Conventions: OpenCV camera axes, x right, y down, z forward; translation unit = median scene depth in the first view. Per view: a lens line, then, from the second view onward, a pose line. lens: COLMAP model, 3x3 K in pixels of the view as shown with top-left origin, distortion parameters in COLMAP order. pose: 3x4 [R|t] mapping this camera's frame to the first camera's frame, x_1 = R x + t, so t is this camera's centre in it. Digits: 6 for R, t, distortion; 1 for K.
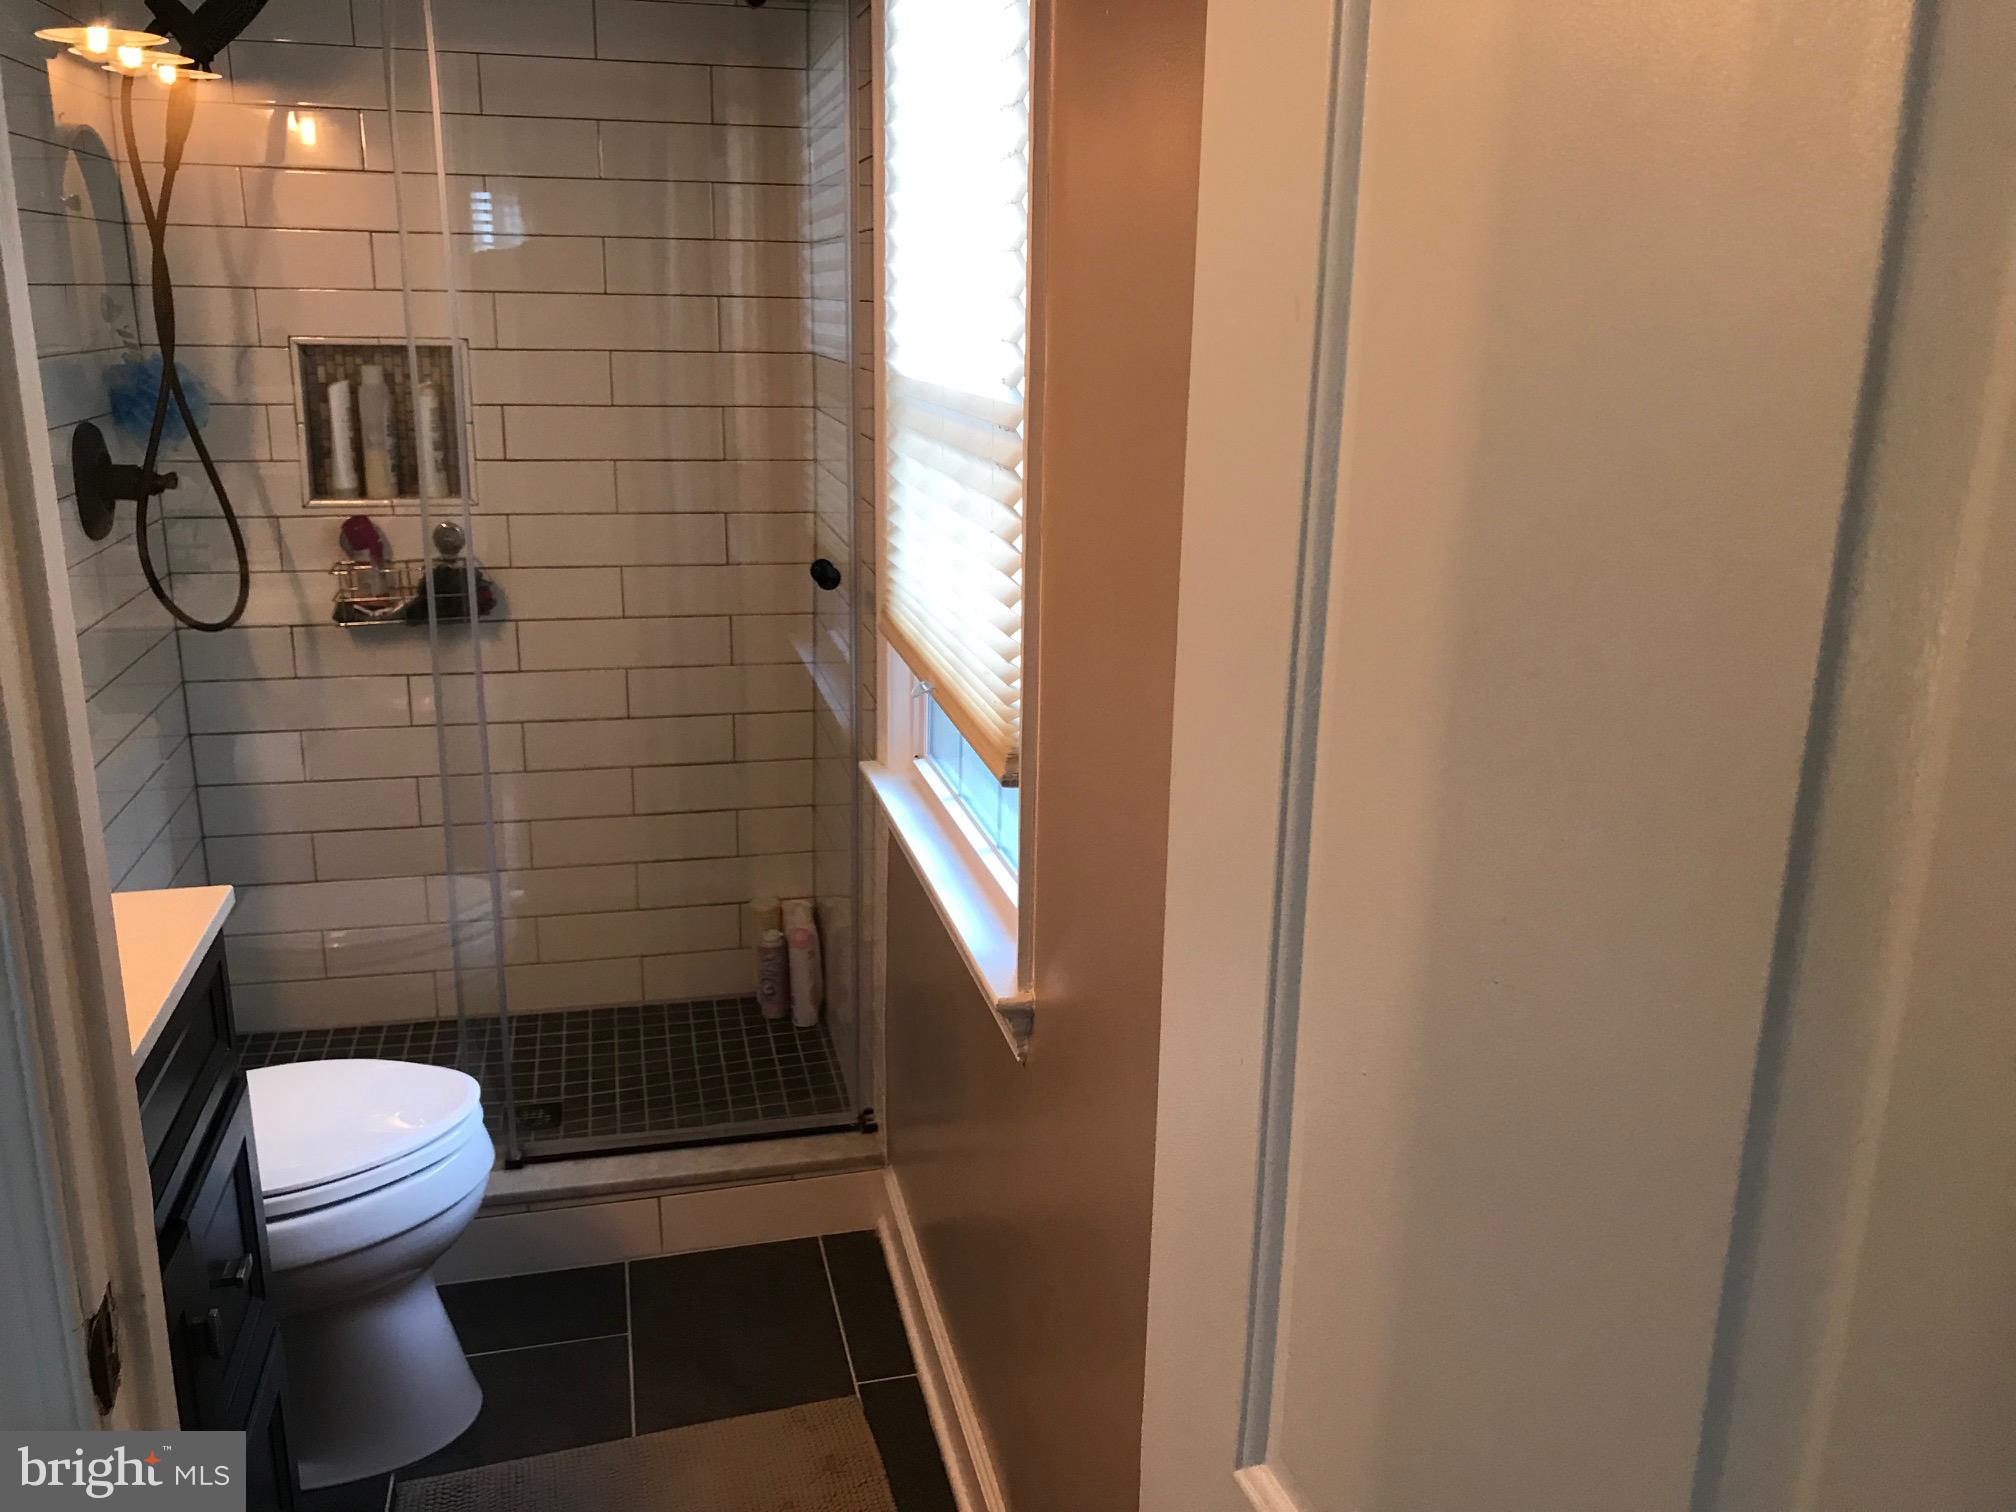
lens RADIAL K [[1659.7, 0, 1006.2], [0, 1659.7, 741.6], [0, 0, 1]] dist [0.056323, -0.051956]
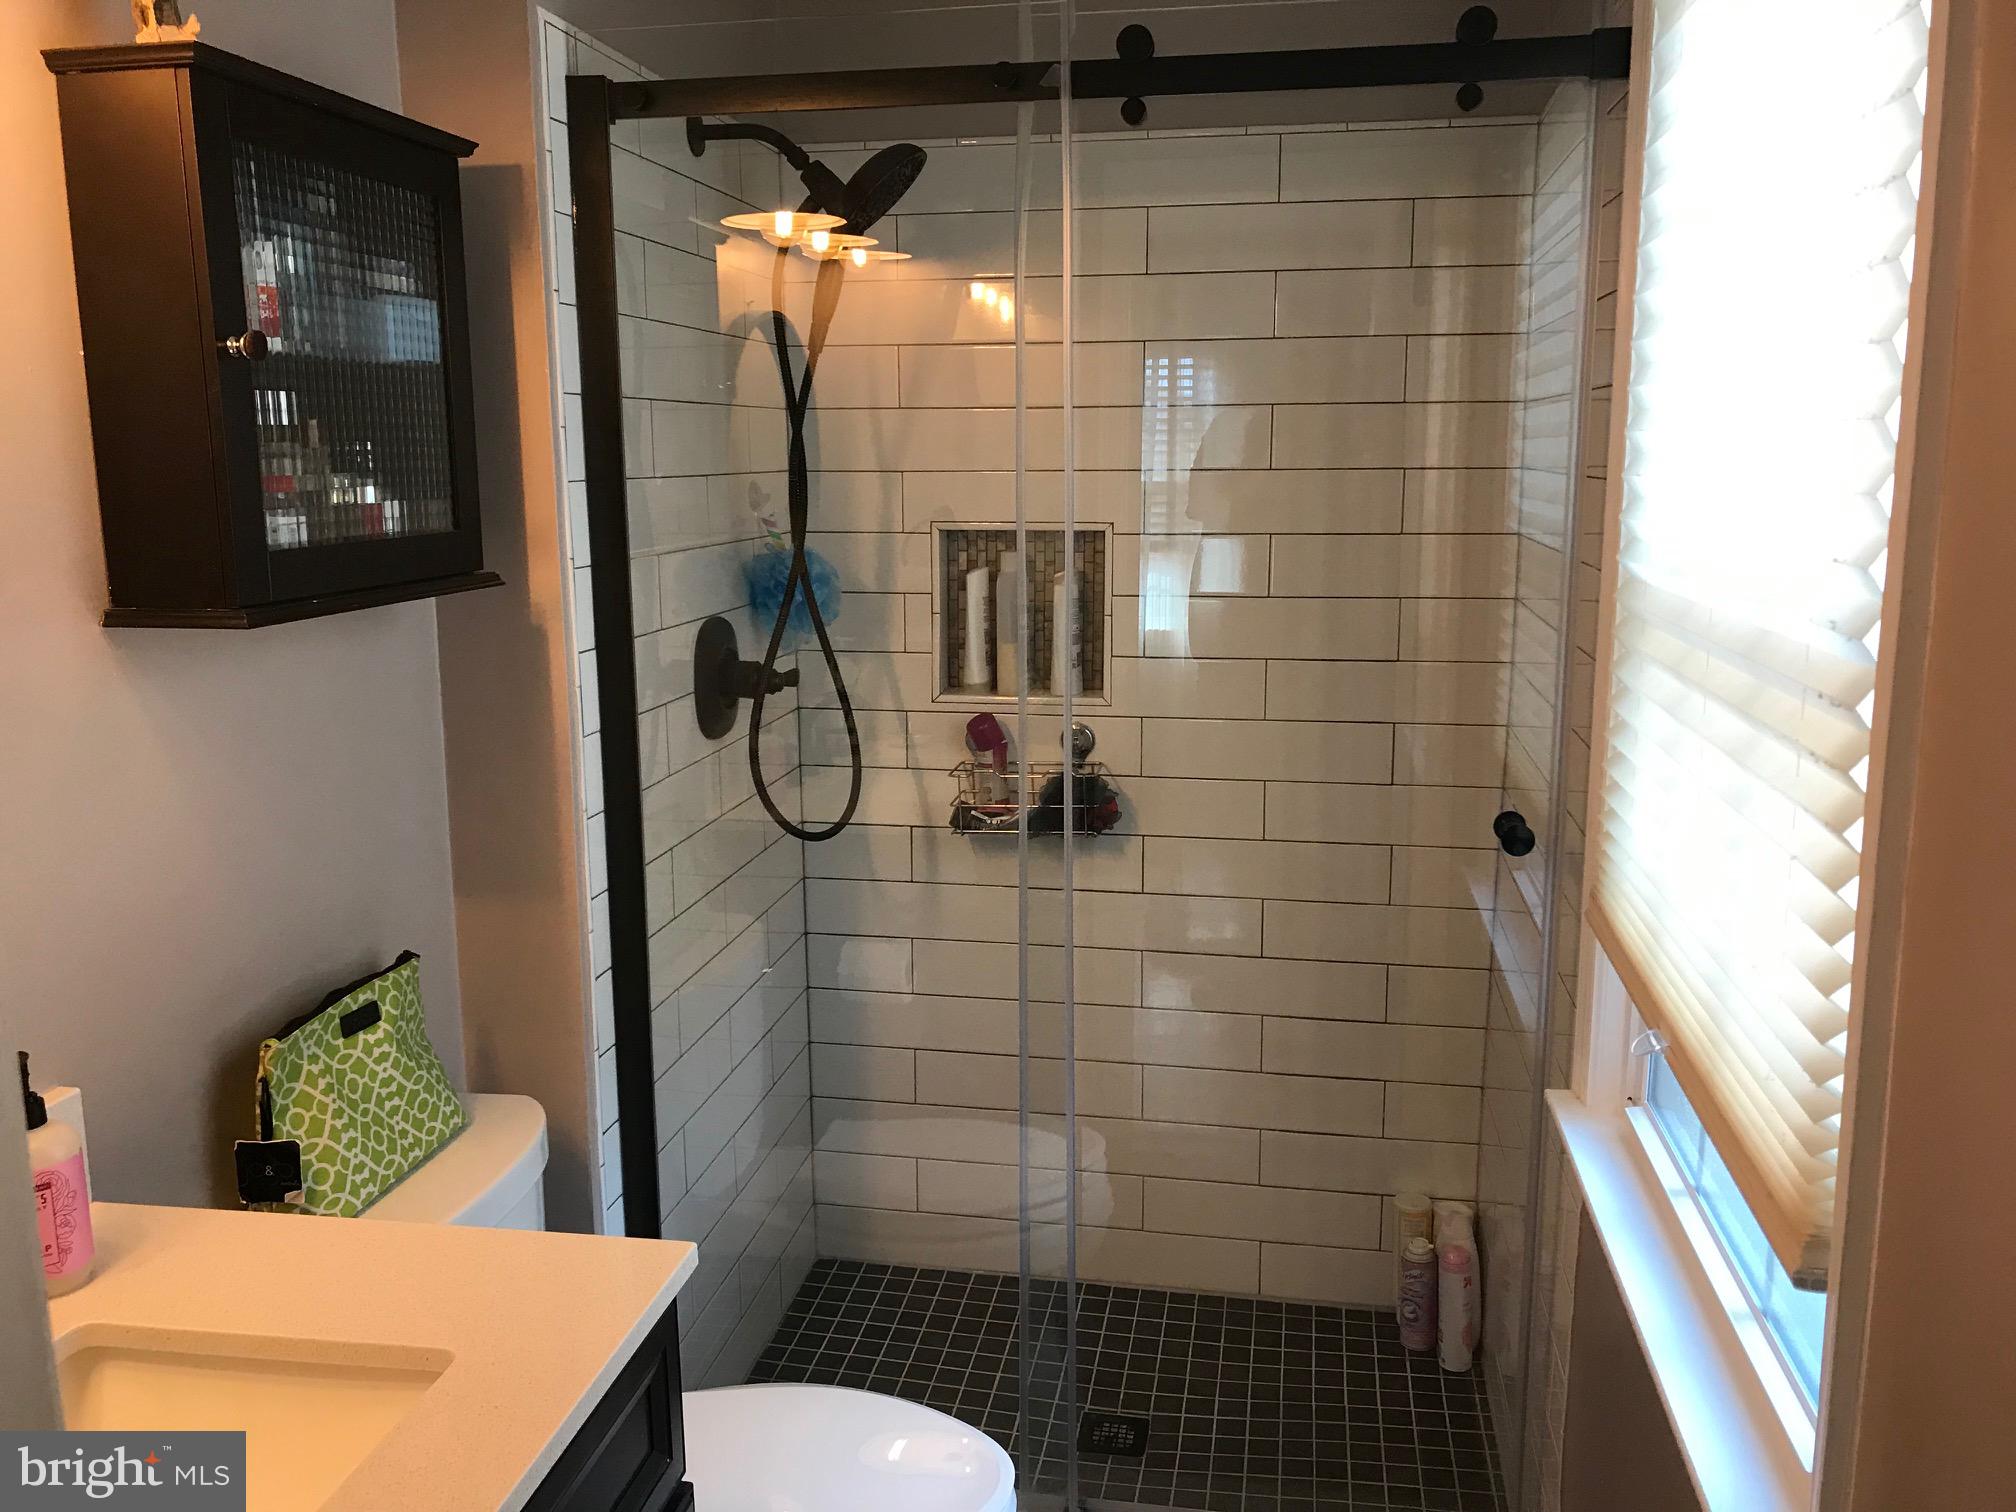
lens RADIAL K [[1659.7, 0, 1006.2], [0, 1659.7, 741.6], [0, 0, 1]] dist [0.056323, -0.051956]
pose [[0.917024, 0.052320, -0.395385, -0.019411], [-0.086391, 0.993879, -0.068852, -0.058943], [0.389363, 0.097297, 0.915931, 0.180044]]
